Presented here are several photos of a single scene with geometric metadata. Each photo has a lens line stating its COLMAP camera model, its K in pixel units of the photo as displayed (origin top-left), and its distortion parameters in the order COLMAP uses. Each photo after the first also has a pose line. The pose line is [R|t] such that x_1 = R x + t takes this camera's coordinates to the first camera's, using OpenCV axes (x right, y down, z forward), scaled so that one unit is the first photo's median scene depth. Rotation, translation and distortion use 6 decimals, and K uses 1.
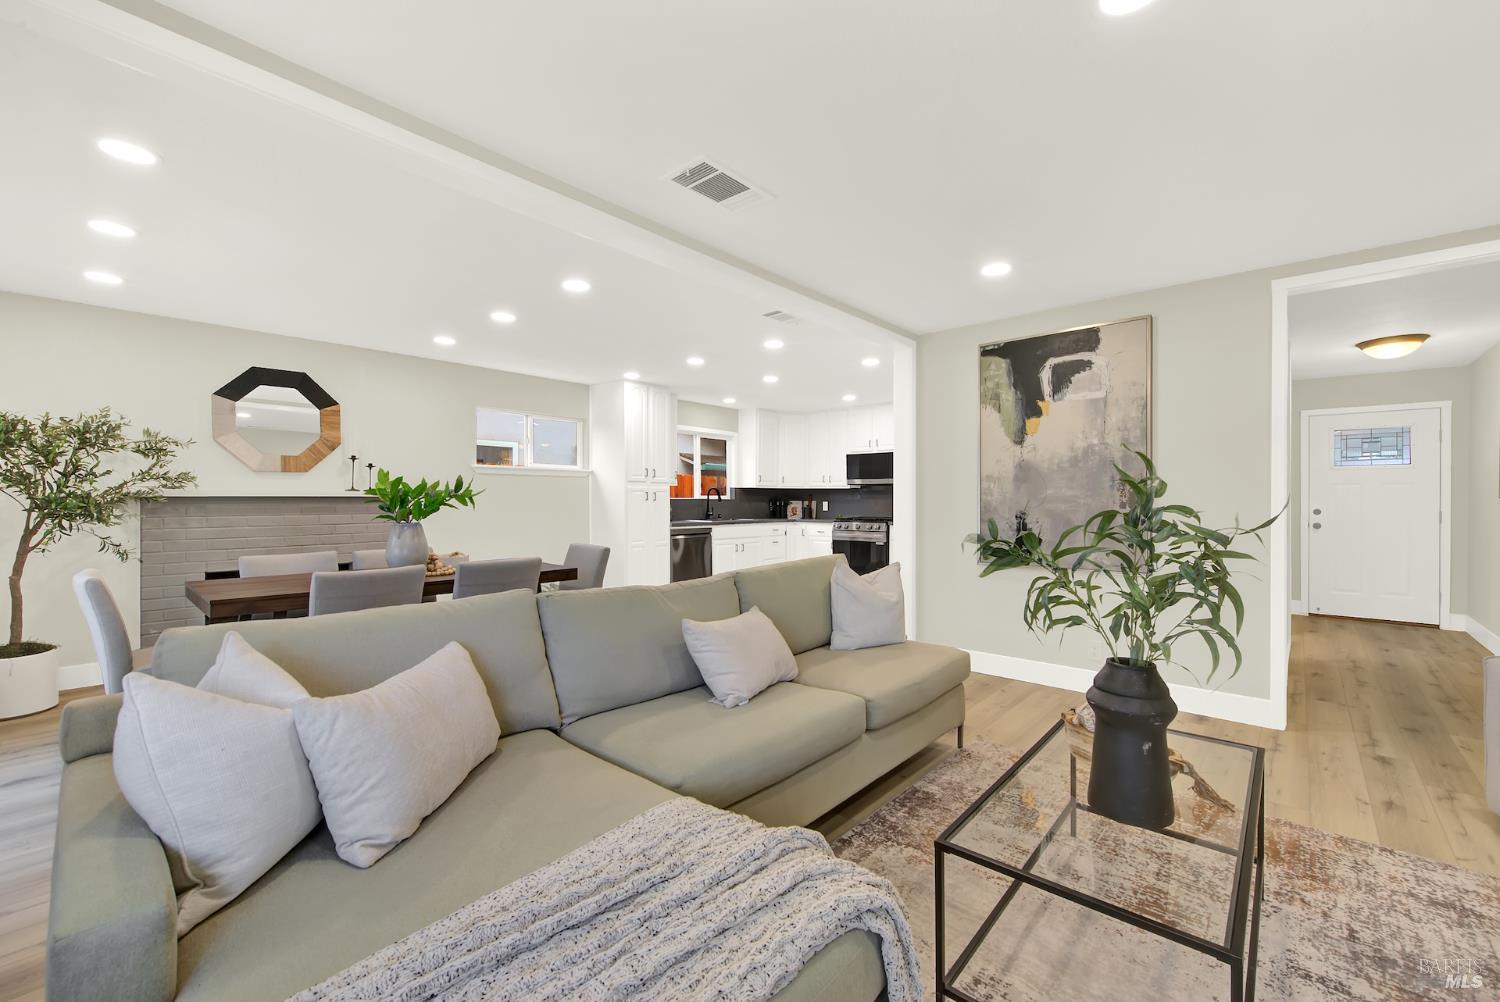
lens RADIAL K [[611.9, 0, 756.1], [0, 611.9, 504.7], [0, 0, 1]] dist [0.002232, -0.002452]
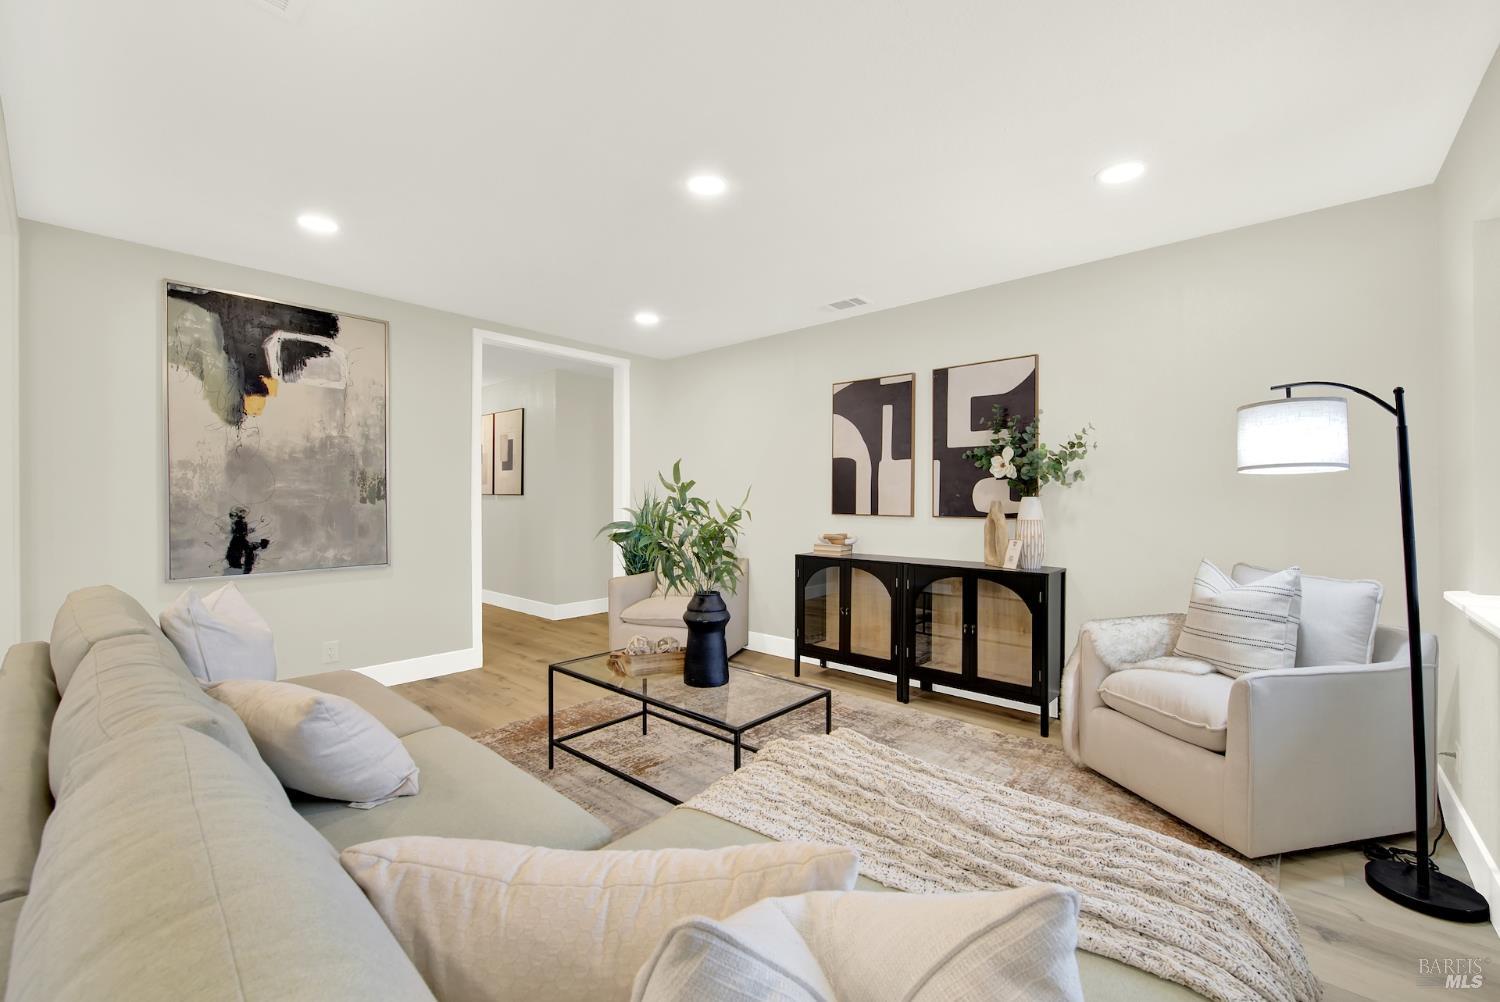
lens RADIAL K [[611.9, 0, 760.5], [0, 611.9, 502.7], [0, 0, 1]] dist [0.002232, -0.002452]
pose [[-0.008869, -0.010748, 0.999903, -0.383552], [0.004082, 0.999934, 0.010785, -0.002242], [-0.999952, 0.004177, -0.008824, 0.317913]]
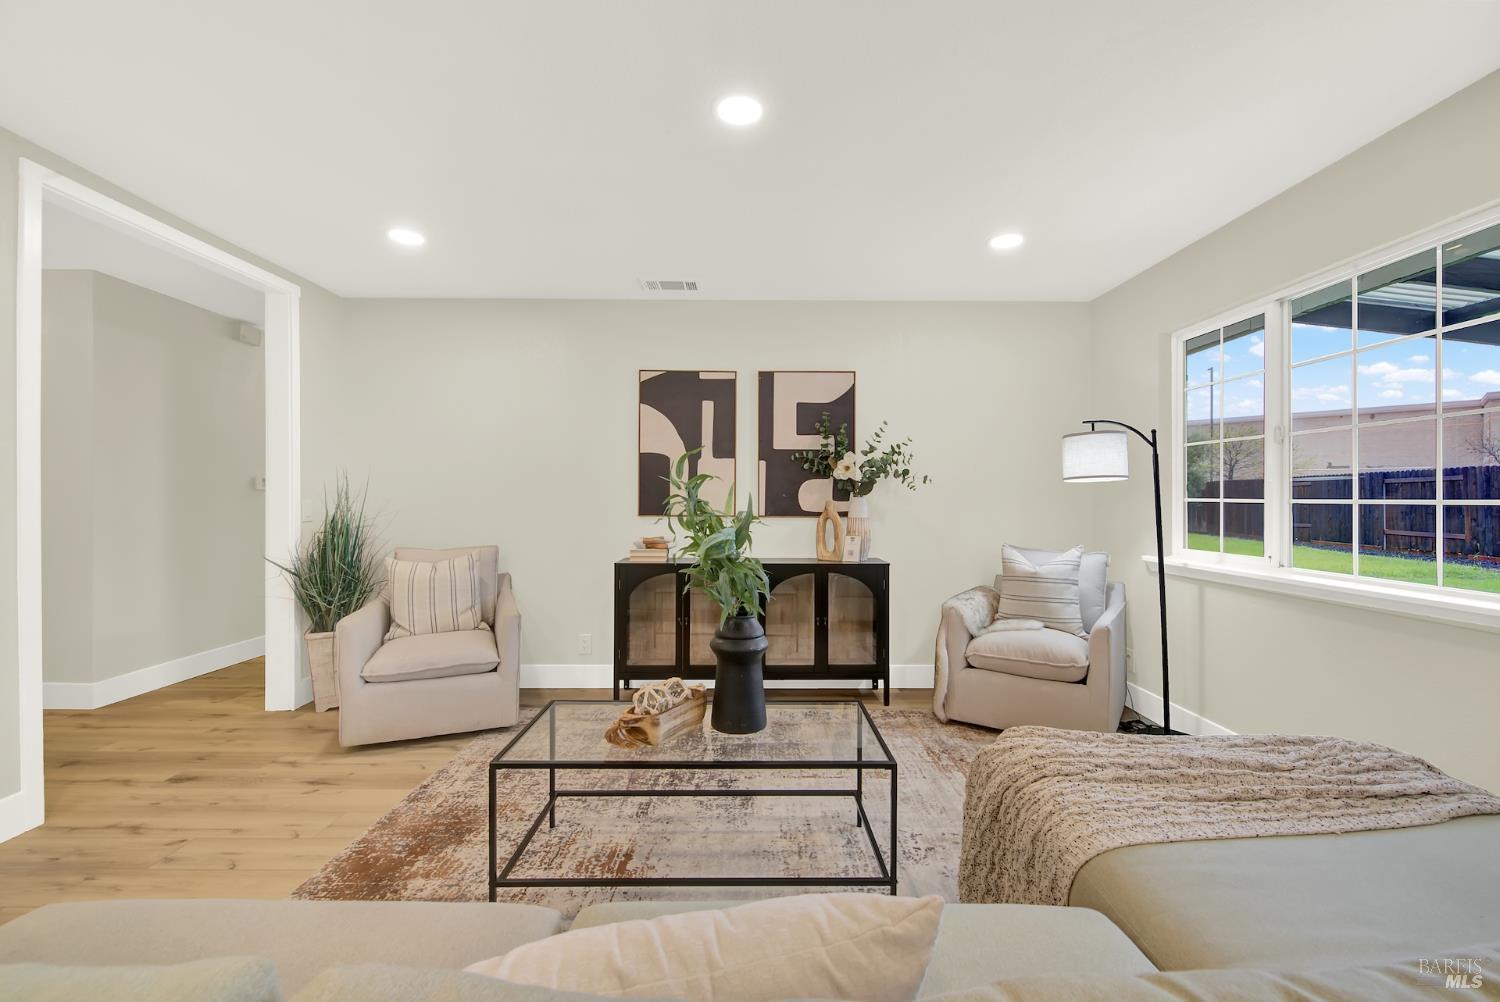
lens RADIAL K [[611.9, 0, 756.8], [0, 611.9, 502.1], [0, 0, 1]] dist [0.002232, -0.002452]
pose [[-0.670442, -0.009340, 0.741903, -0.148844], [-0.001417, 0.999935, 0.011308, -0.002529], [-0.741961, 0.006530, -0.670412, 0.685813]]
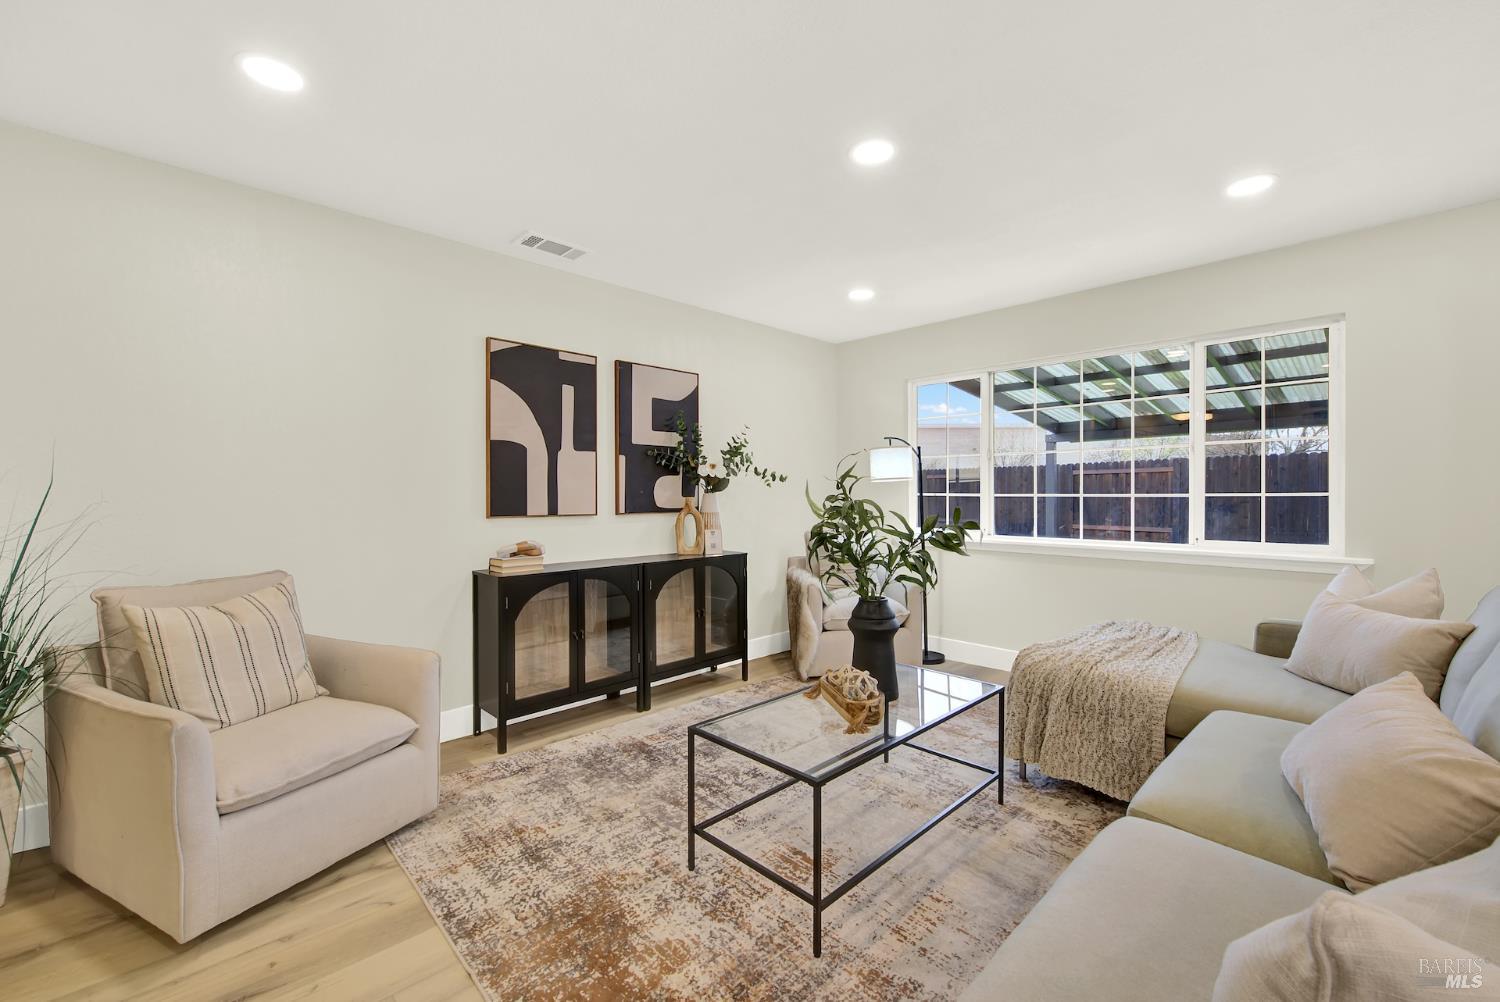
lens RADIAL K [[611.9, 0, 752.6], [0, 611.9, 502.7], [0, 0, 1]] dist [0.002232, -0.002452]
pose [[-0.997083, -0.002332, 0.076288, 0.292586], [-0.000828, 0.999805, 0.019730, -0.004323], [-0.076320, 0.019610, -0.996891, 0.928243]]
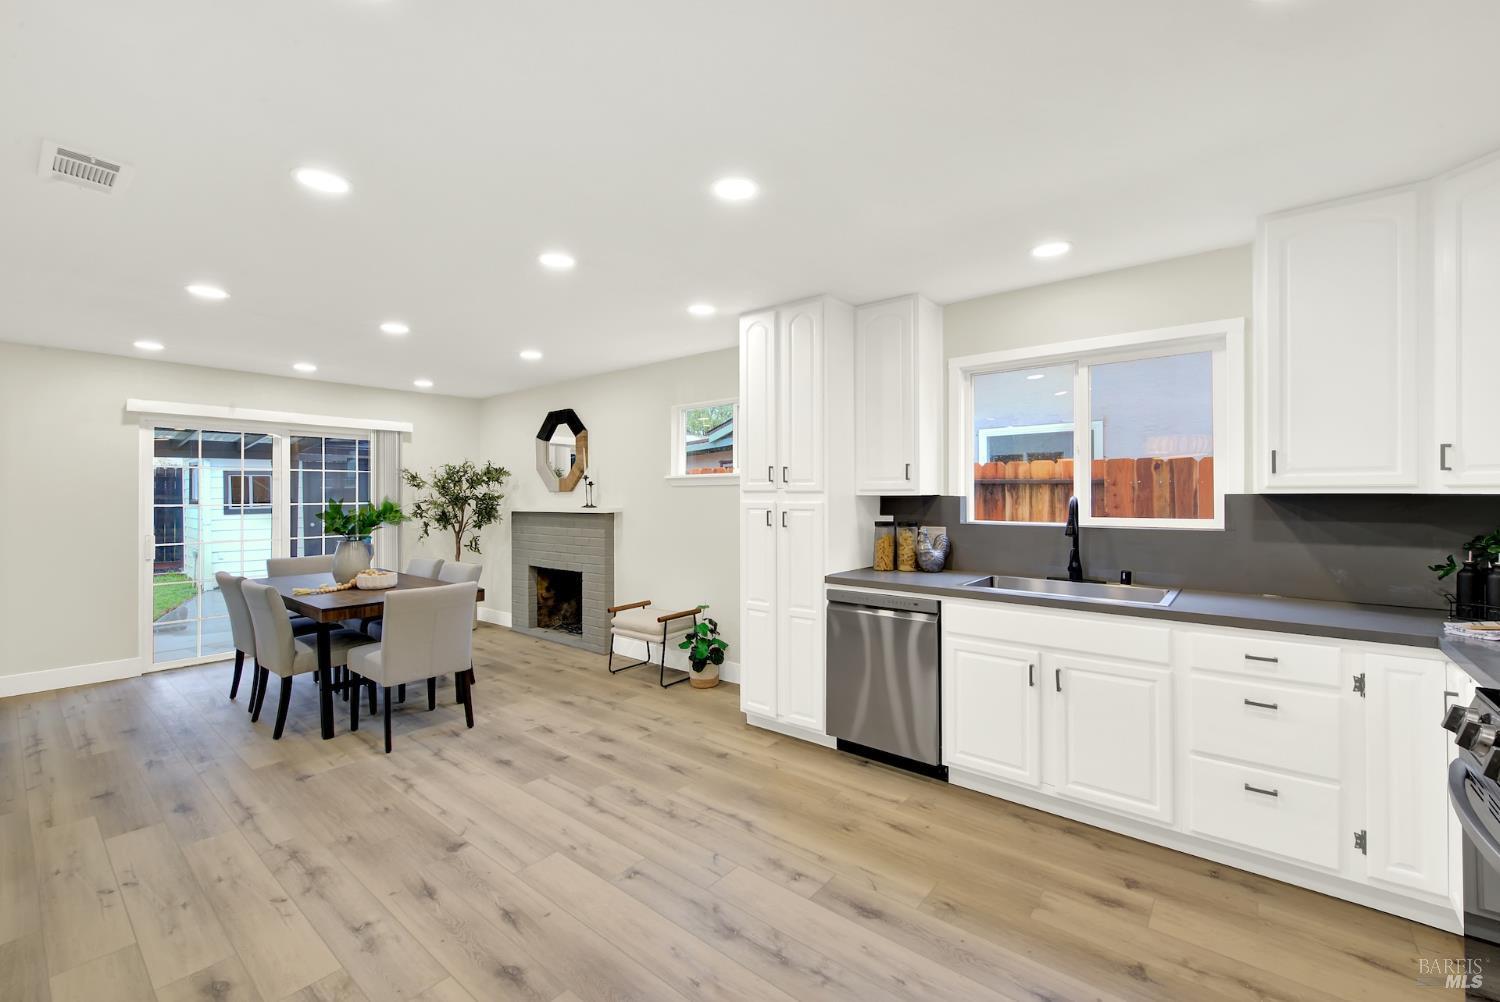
lens RADIAL K [[611.9, 0, 763.1], [0, 611.9, 498.0], [0, 0, 1]] dist [0.002232, -0.002452]
pose [[0.050969, 0.001267, -0.998699, 0.569725], [-0.005427, 0.999985, 0.000991, -0.051746], [0.998685, 0.005370, 0.050975, 1.557012]]
